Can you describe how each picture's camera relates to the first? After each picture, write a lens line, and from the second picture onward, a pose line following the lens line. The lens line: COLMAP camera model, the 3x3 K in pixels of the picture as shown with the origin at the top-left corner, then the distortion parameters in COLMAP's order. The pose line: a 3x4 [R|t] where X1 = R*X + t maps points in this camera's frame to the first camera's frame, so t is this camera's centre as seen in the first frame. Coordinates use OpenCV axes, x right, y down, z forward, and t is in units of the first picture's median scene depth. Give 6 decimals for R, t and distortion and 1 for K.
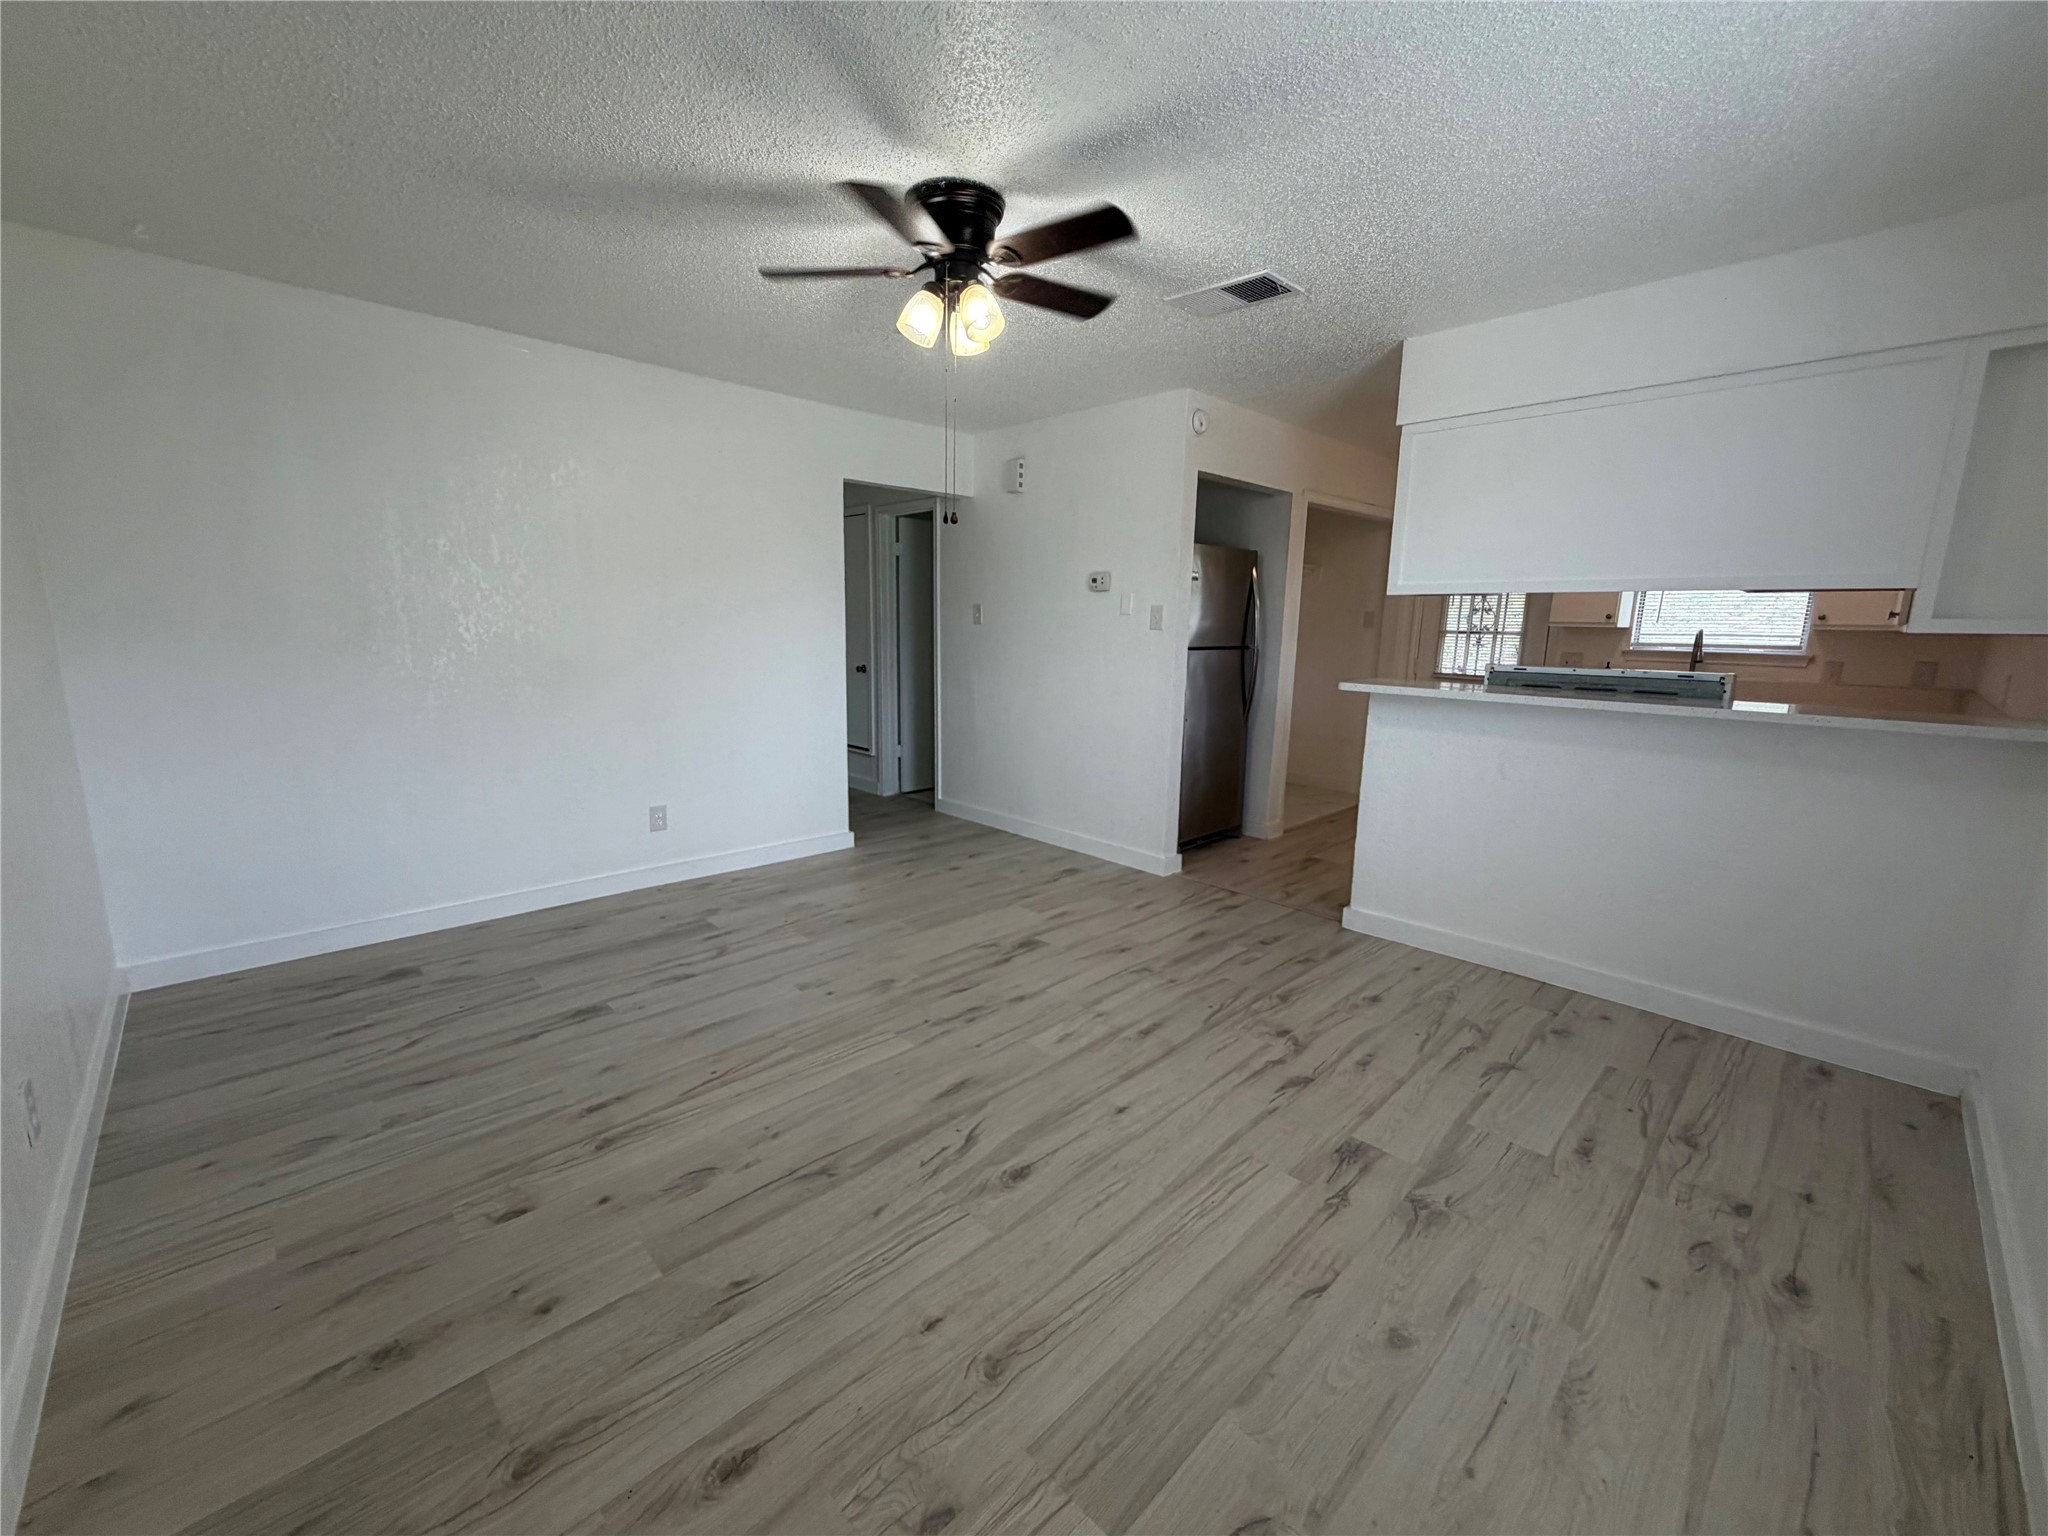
lens RADIAL K [[811.8, 0, 1017.4], [0, 811.8, 765.0], [0, 0, 1]] dist [-0.002448, -0.000143]
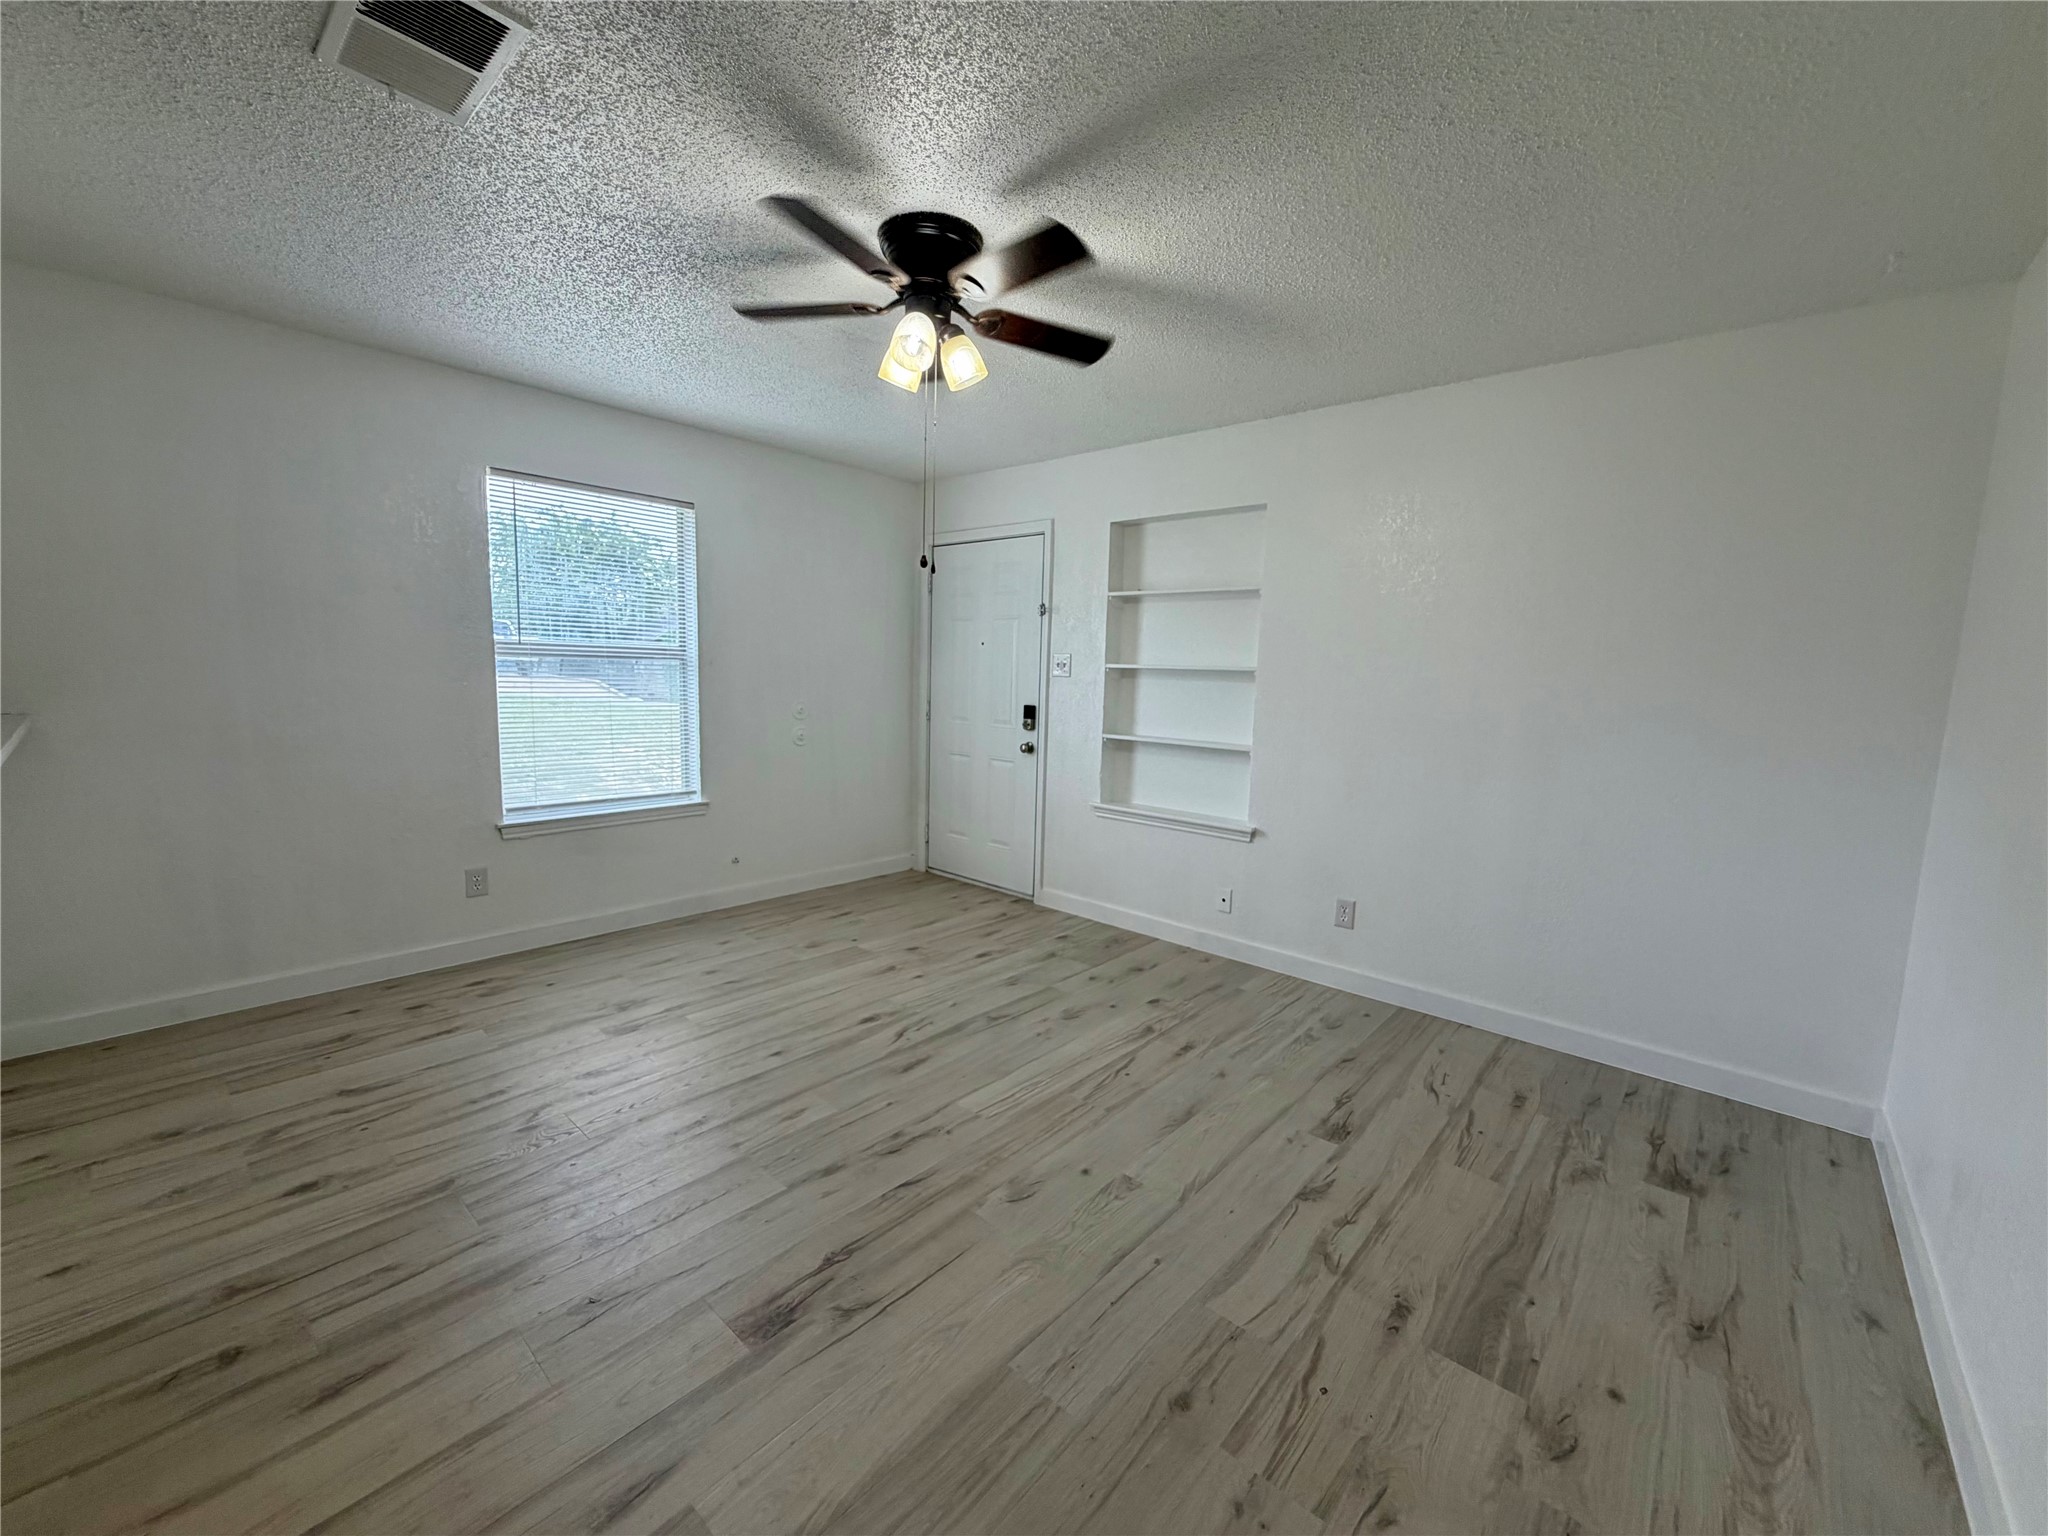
lens RADIAL K [[811.8, 0, 1012.8], [0, 811.8, 755.2], [0, 0, 1]] dist [-0.002448, -0.000143]
pose [[-0.996391, -0.039001, -0.075395, -0.101643], [-0.058892, 0.957278, 0.283108, -0.323767], [0.061132, 0.286527, -0.956120, 1.761422]]
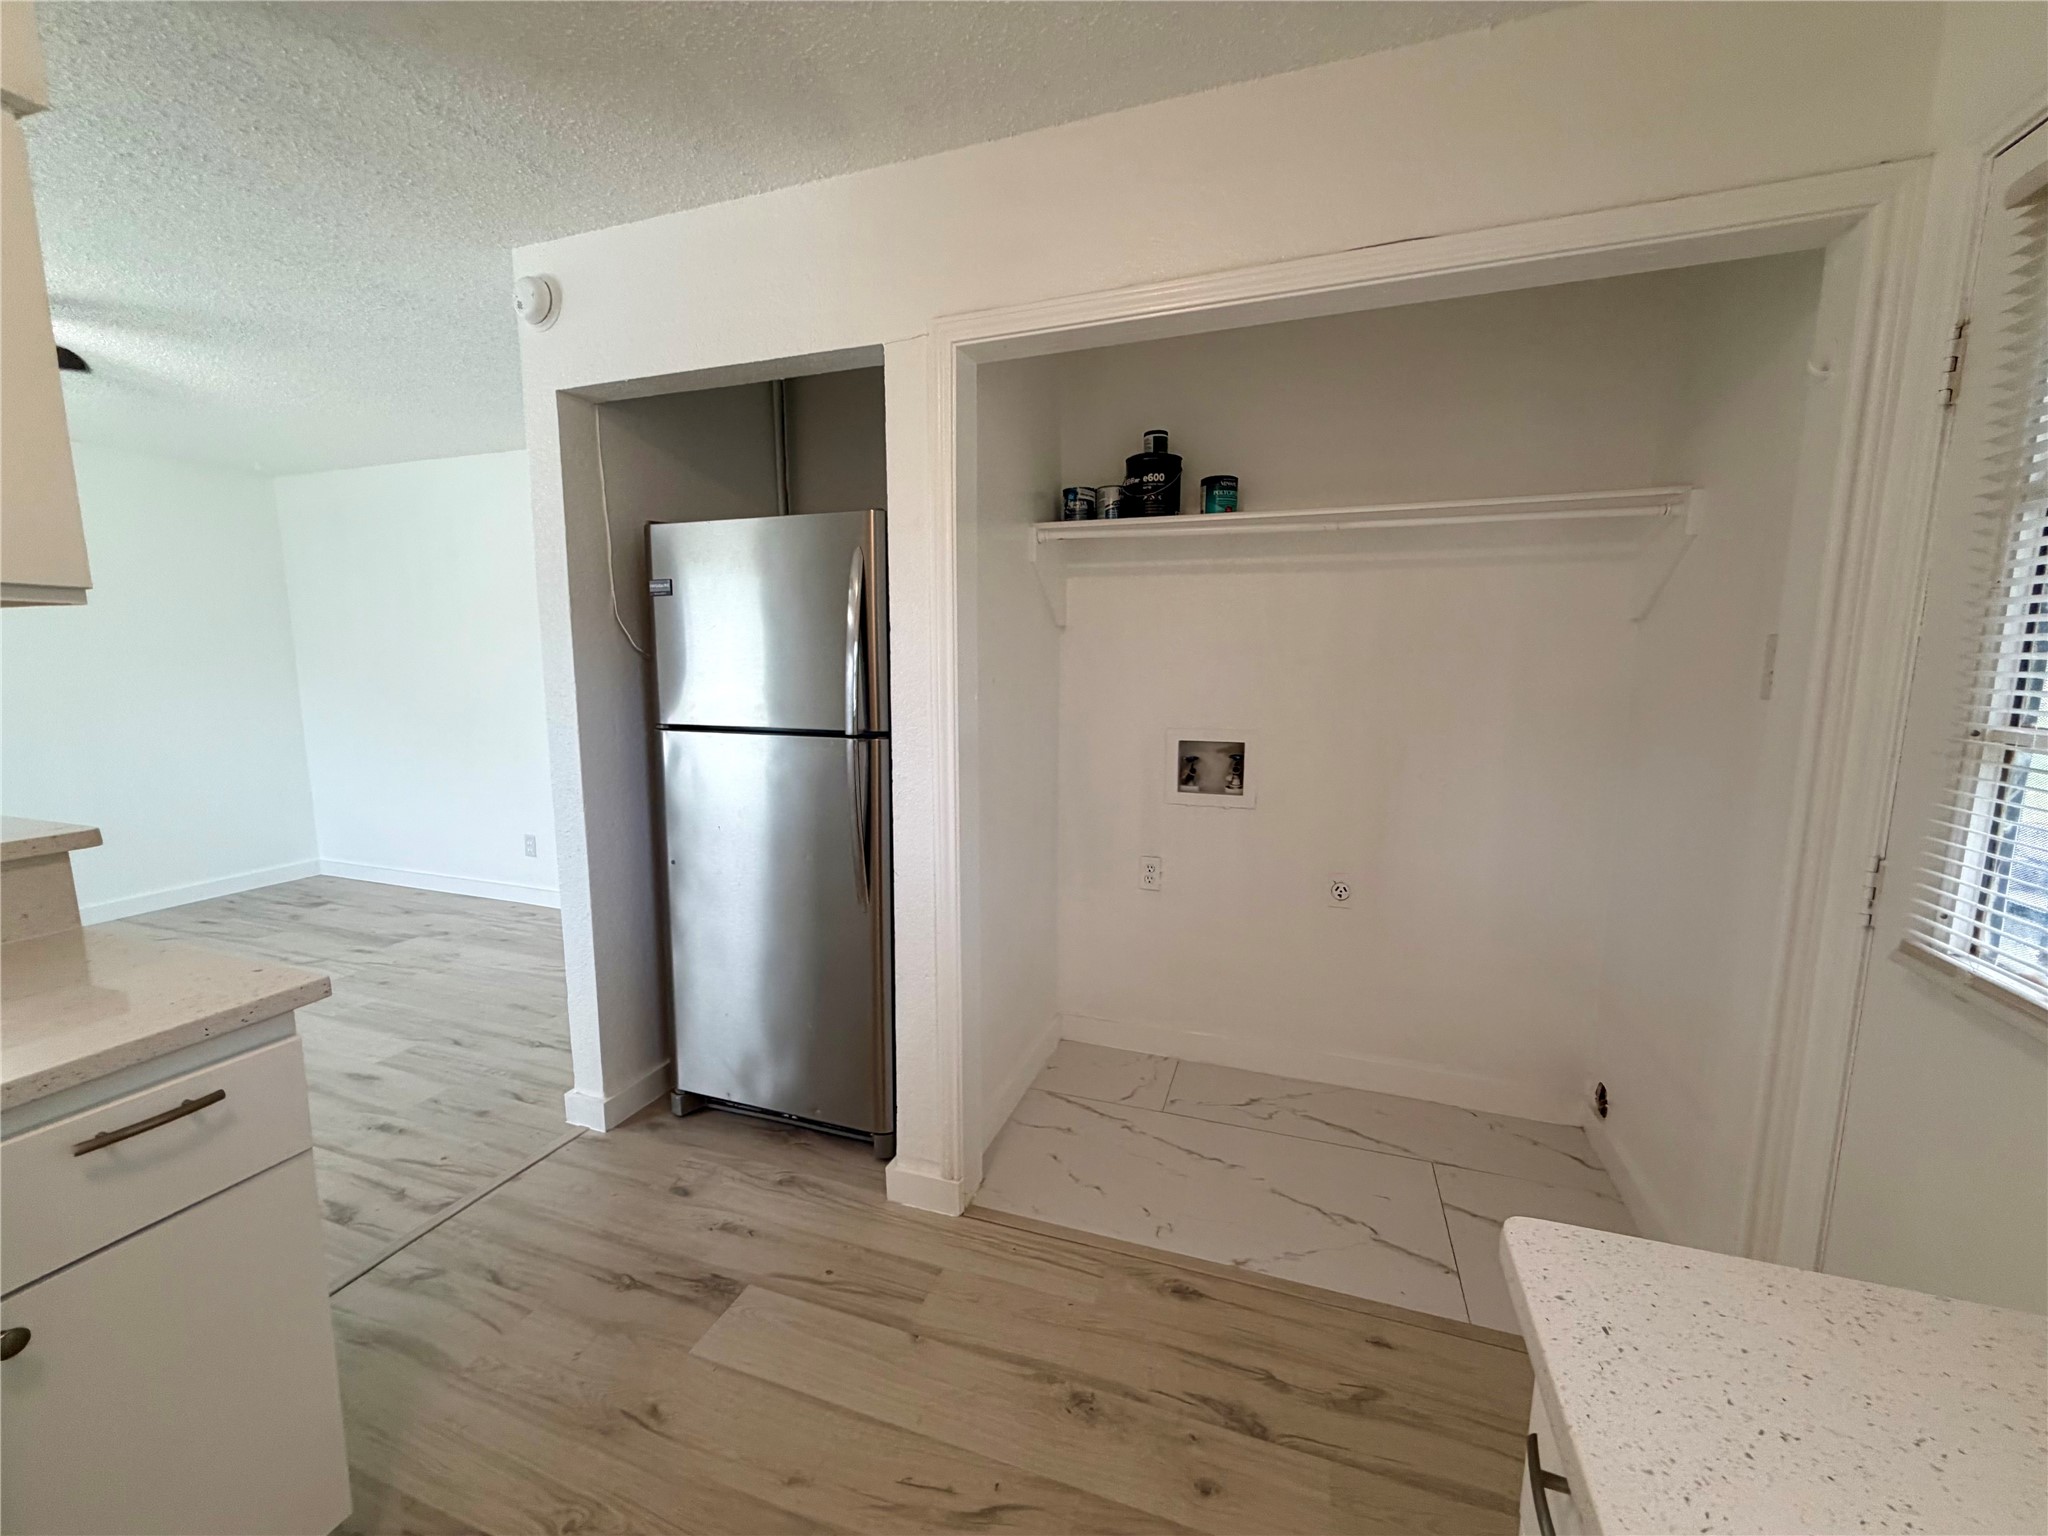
lens RADIAL K [[811.8, 0, 1022.9], [0, 811.8, 767.3], [0, 0, 1]] dist [-0.002448, -0.000143]
pose [[0.450922, 0.105471, -0.886310, 1.310359], [-0.152018, 0.987561, 0.040179, -0.292510], [0.879523, 0.116617, 0.461346, 1.621555]]
